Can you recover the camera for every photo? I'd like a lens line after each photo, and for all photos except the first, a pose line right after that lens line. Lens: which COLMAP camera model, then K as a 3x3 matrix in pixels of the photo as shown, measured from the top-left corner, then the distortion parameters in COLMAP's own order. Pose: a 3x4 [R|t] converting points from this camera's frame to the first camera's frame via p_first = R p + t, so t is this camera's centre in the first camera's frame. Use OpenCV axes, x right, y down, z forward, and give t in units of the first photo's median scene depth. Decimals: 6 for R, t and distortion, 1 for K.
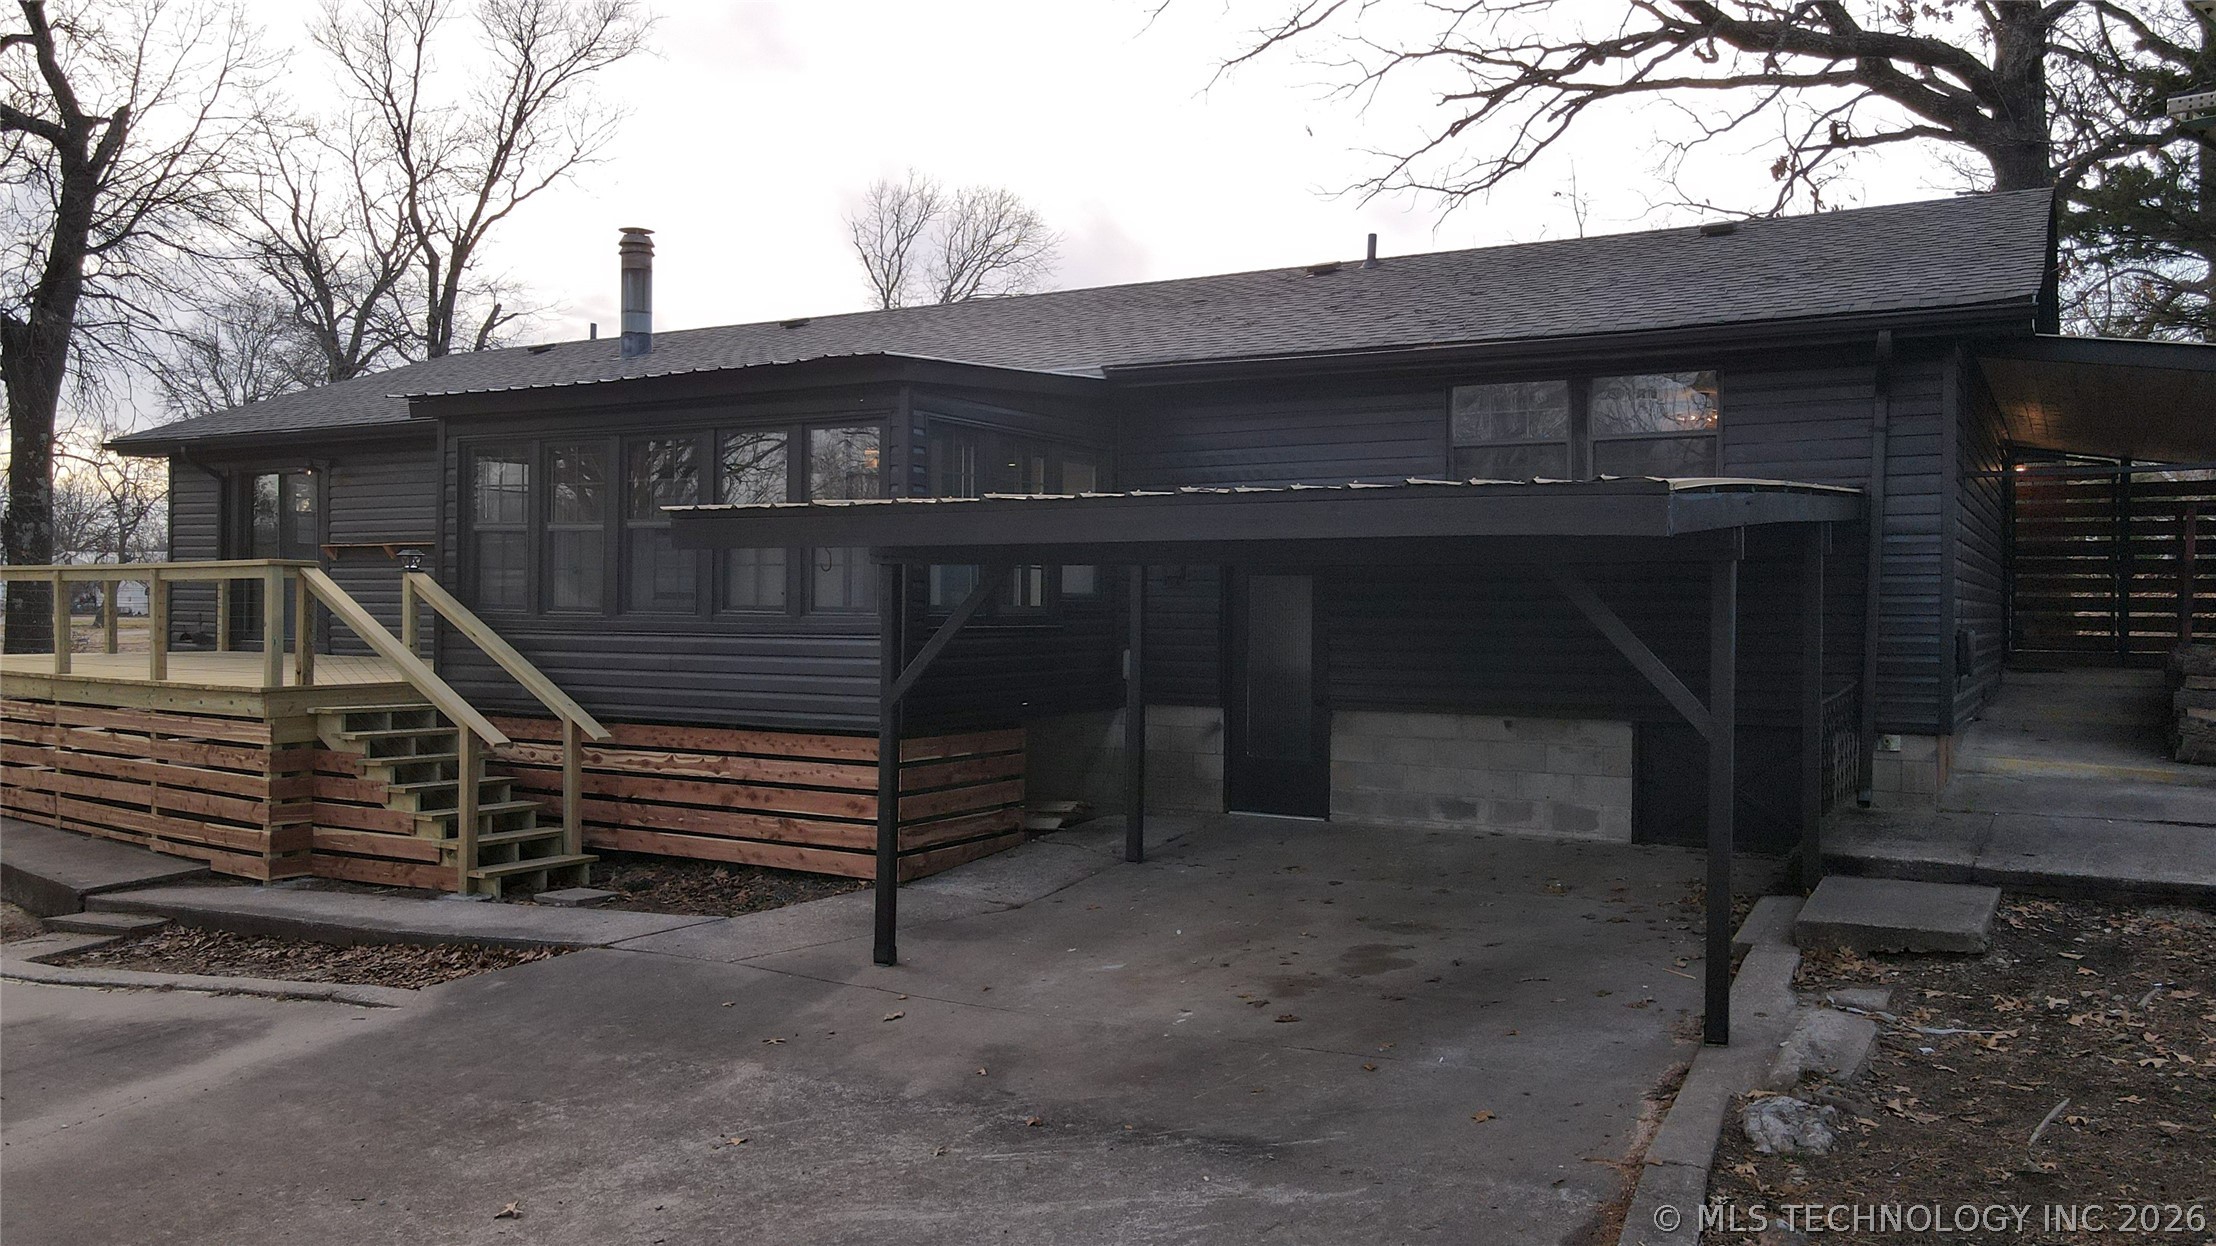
lens RADIAL K [[1711.0, 0, 1109.2], [0, 1711.0, 617.7], [0, 0, 1]] dist [0.006597, 0.000944]
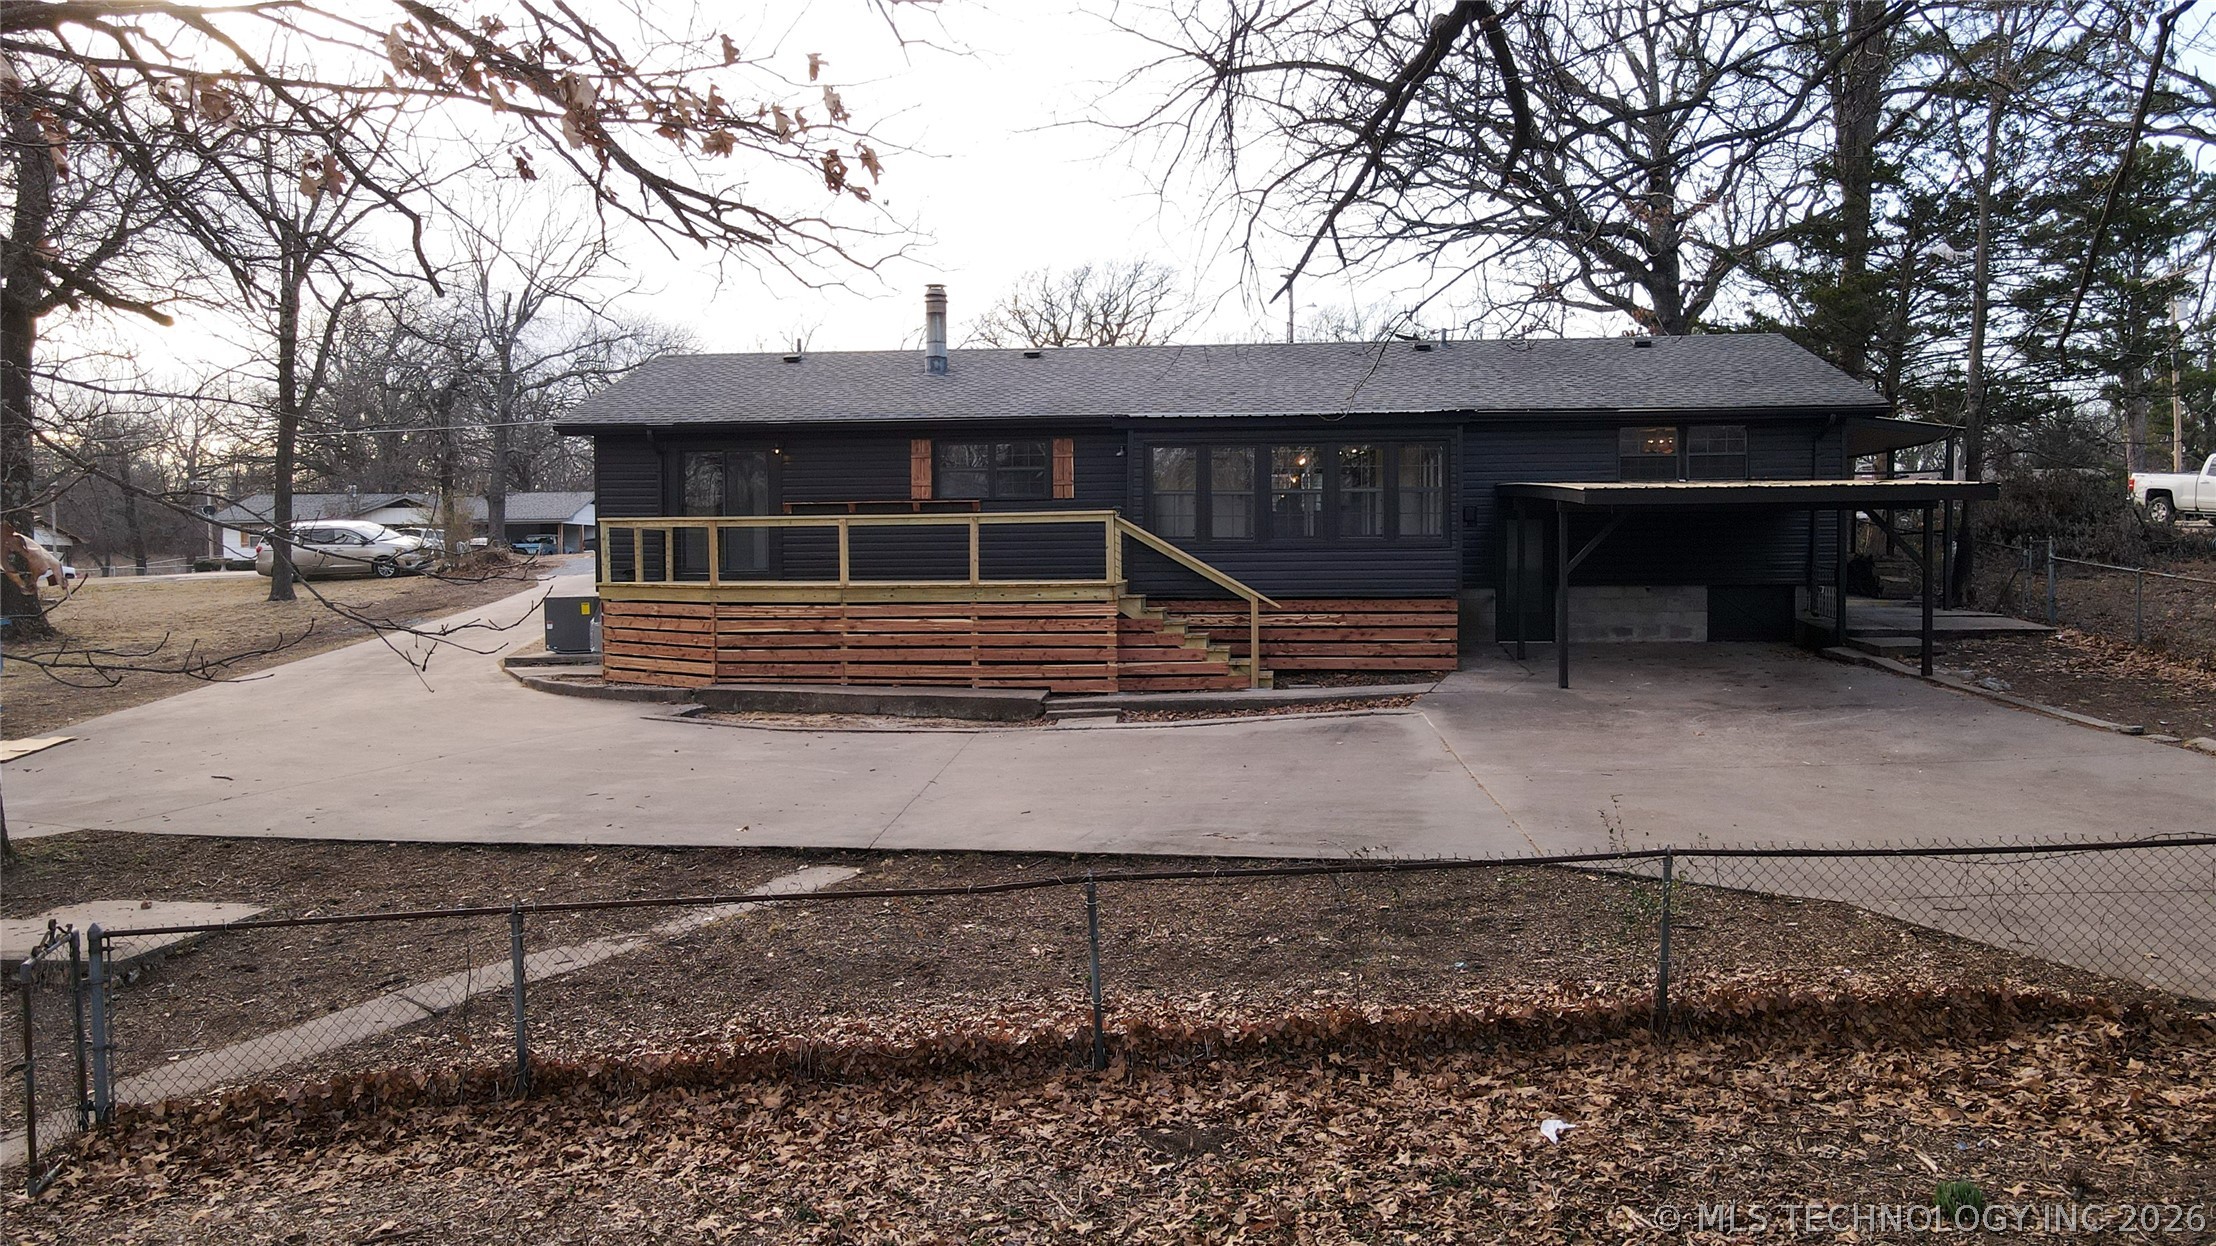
lens RADIAL K [[1711.0, 0, 1107.1], [0, 1711.0, 623.7], [0, 0, 1]] dist [0.006597, 0.000944]
pose [[0.896865, -0.028649, 0.441375, -1.280303], [0.016855, 0.999389, 0.030619, 0.028152], [-0.441982, -0.020022, 0.896800, -0.587914]]
